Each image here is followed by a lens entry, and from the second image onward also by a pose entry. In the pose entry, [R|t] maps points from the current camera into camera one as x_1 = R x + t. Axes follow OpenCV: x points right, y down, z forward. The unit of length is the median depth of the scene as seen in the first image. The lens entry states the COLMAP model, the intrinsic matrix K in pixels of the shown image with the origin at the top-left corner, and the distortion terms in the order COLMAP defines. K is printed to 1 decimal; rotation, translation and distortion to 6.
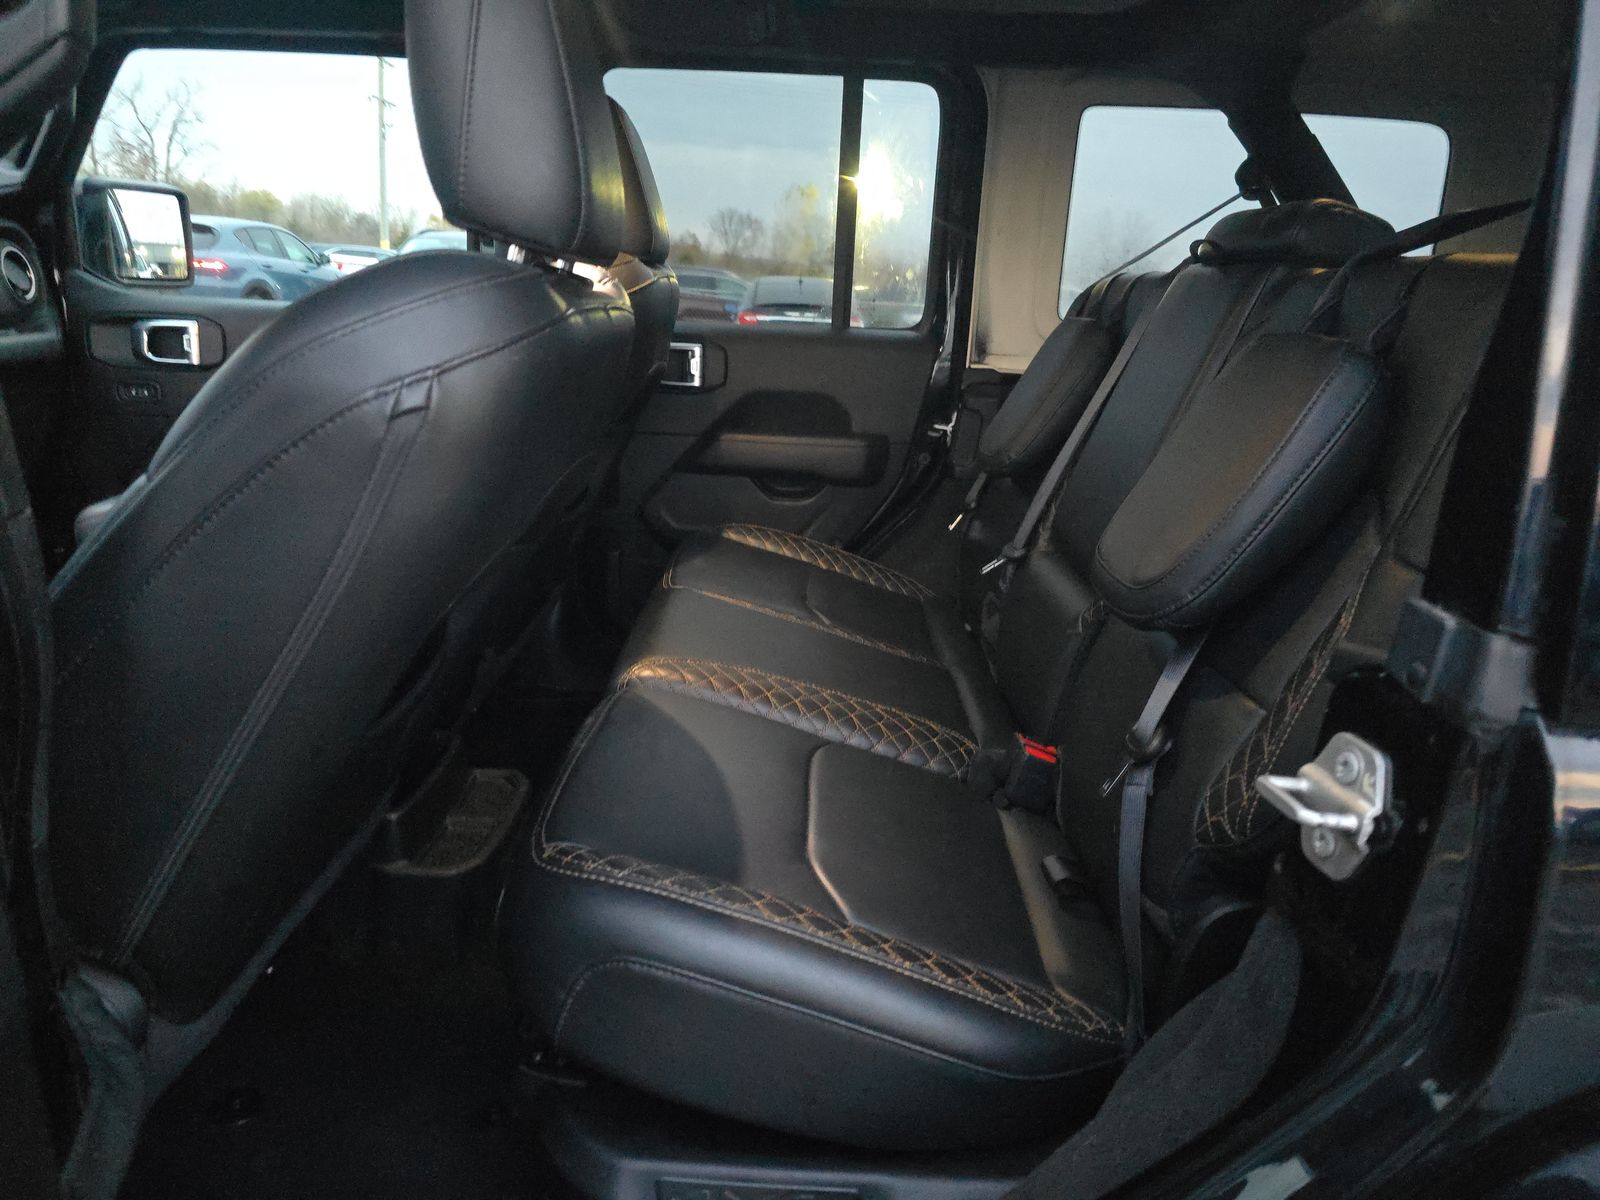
lens RADIAL K [[1066.7, 0, 799.8], [0, 1066.7, 610.7], [0, 0, 1]] dist [0.064623, -0.055944]
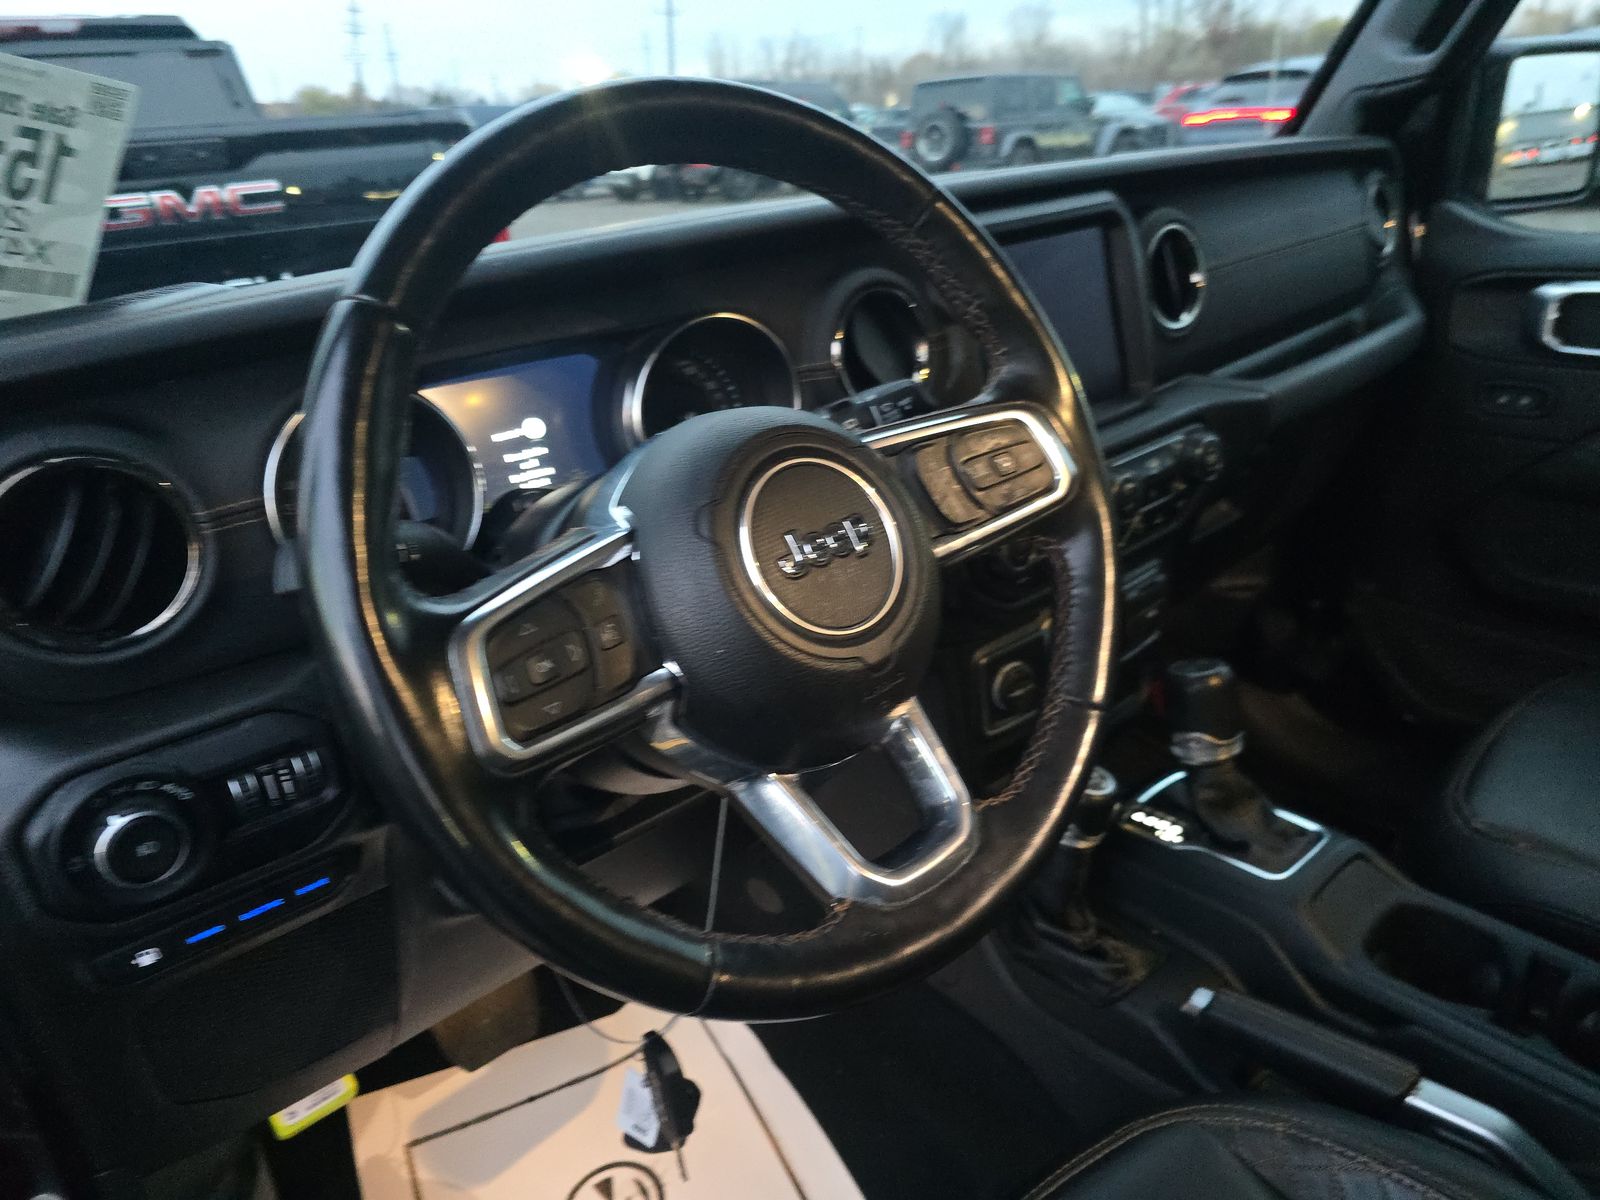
lens RADIAL K [[1096.2, 0, 799.8], [0, 1096.2, 620.7], [0, 0, 1]] dist [0.037505, -0.052498]
pose [[0.657941, 0.199092, -0.726276, -0.399711], [-0.099754, 0.978963, 0.177992, -0.150886], [0.746434, -0.044659, 0.663960, 0.279086]]
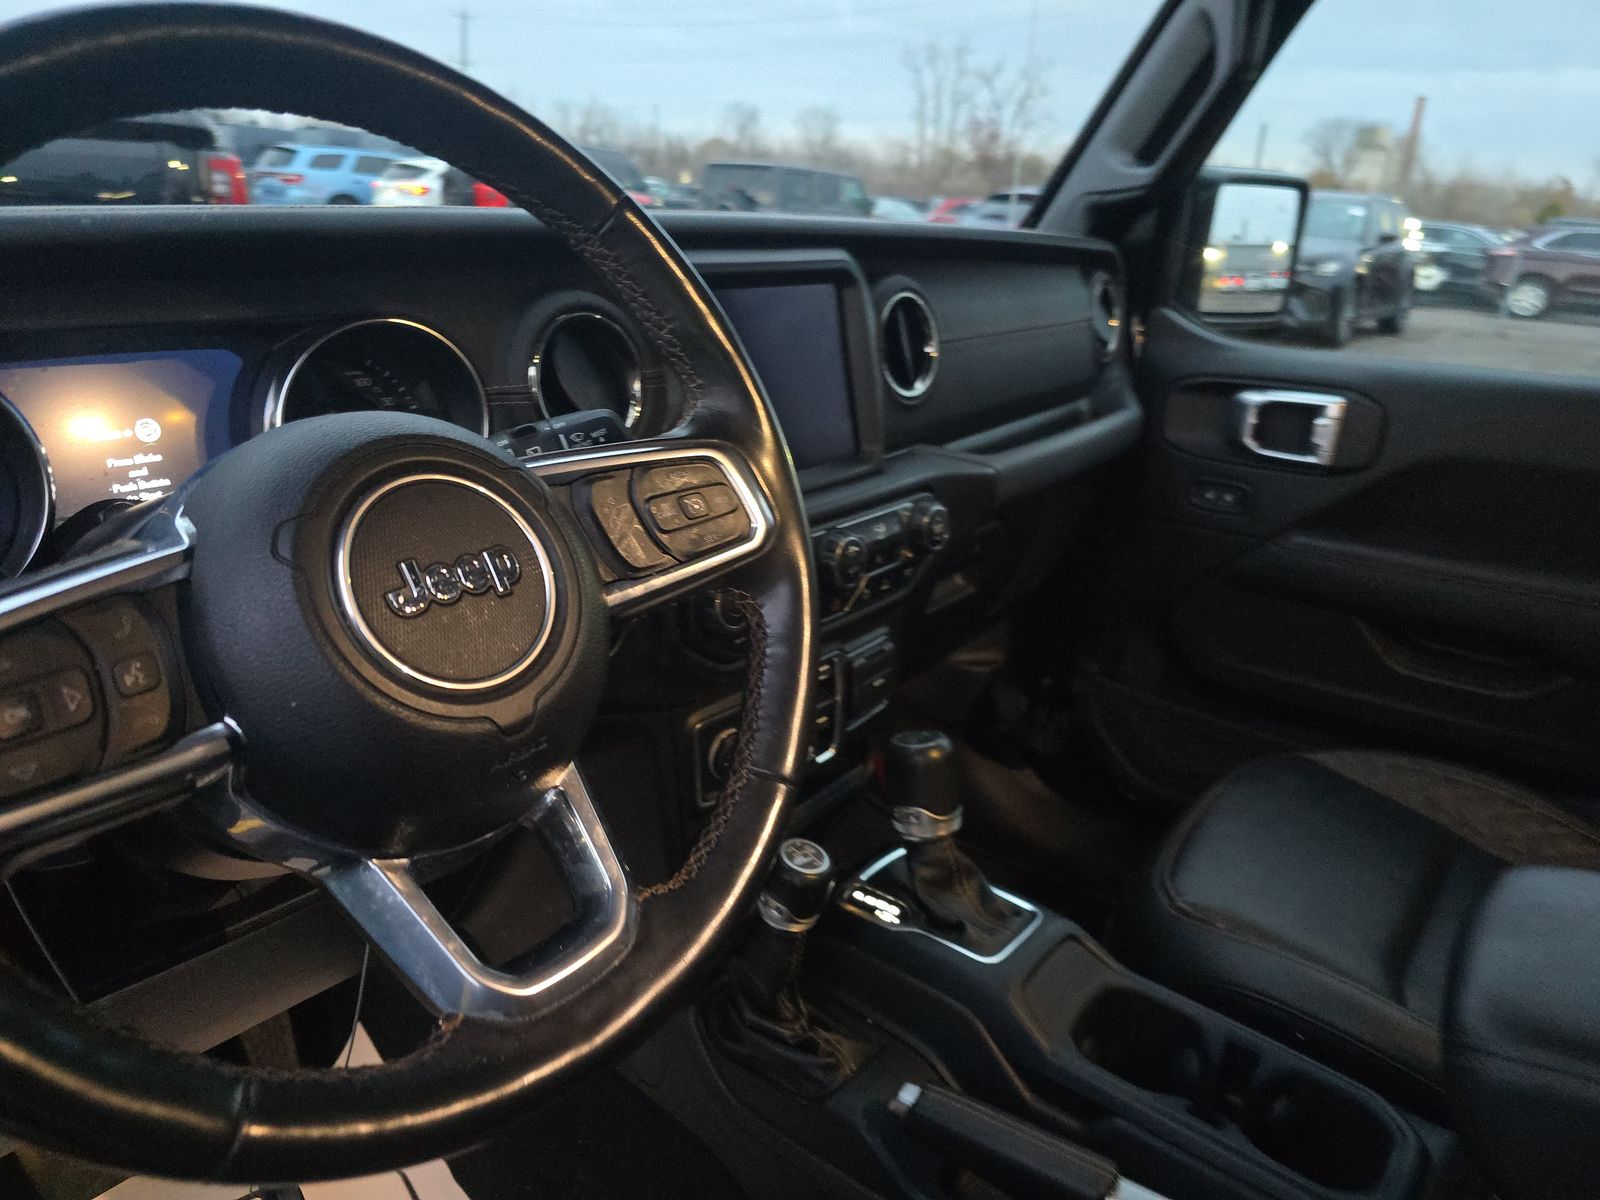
lens RADIAL K [[1098.0, 0, 800.0], [0, 1098.0, 600.0], [0, 0, 1]] dist [0.045839, -0.069195]
pose [[0.785214, 0.180421, -0.592357, -0.404101], [-0.169886, 0.982673, 0.074107, -0.147154], [0.595464, 0.042443, 0.802260, 0.316673]]
